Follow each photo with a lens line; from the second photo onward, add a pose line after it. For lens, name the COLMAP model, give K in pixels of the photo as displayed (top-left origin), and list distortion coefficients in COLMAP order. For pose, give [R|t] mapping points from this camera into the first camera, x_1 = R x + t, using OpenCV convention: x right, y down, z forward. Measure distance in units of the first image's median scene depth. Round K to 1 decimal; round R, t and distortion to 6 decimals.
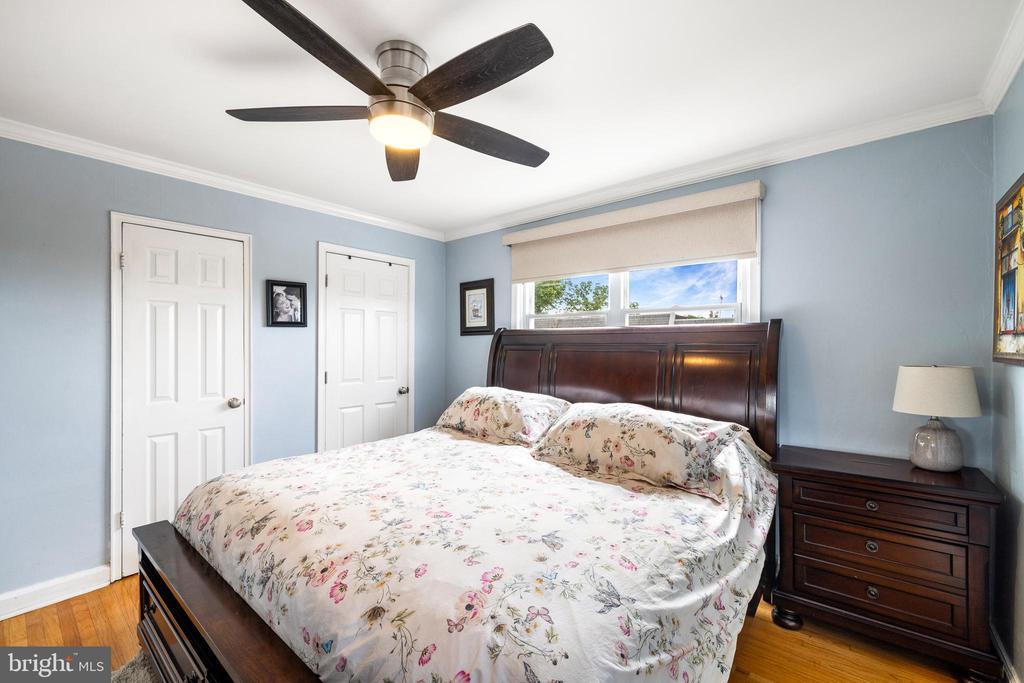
lens RADIAL K [[433.9, 0, 509.1], [0, 433.9, 347.5], [0, 0, 1]] dist [-0.001193, 0.000023]
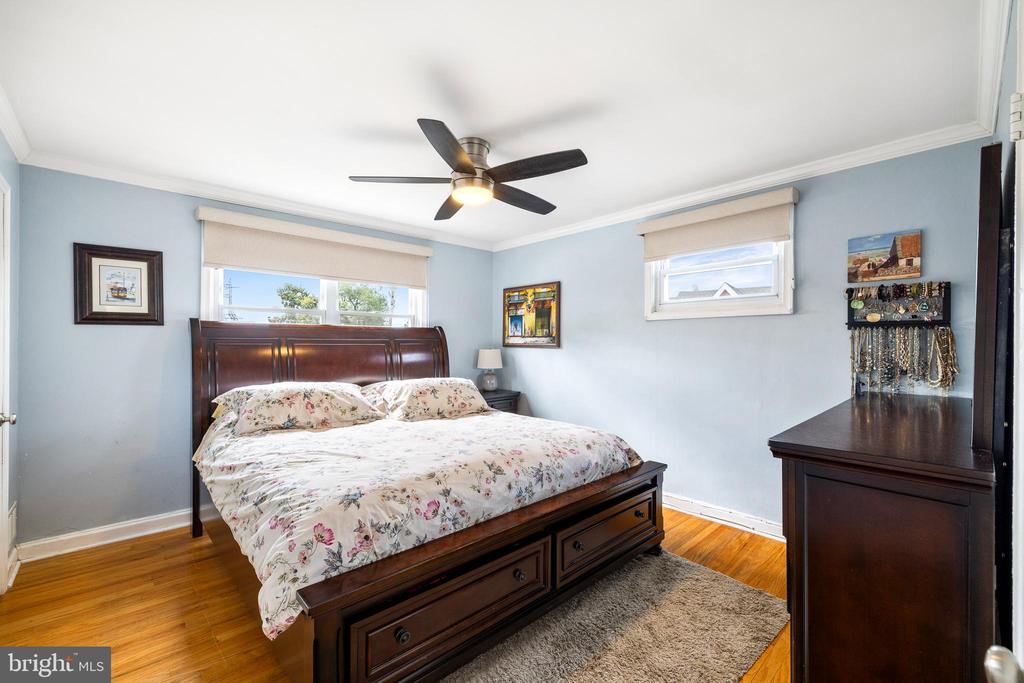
lens RADIAL K [[433.9, 0, 509.1], [0, 433.9, 347.5], [0, 0, 1]] dist [-0.001193, 0.000023]
pose [[0.122327, -0.014836, 0.992379, -1.226712], [0.000266, 0.999889, 0.014916, -0.001777], [-0.992490, -0.001561, 0.122317, 0.492712]]
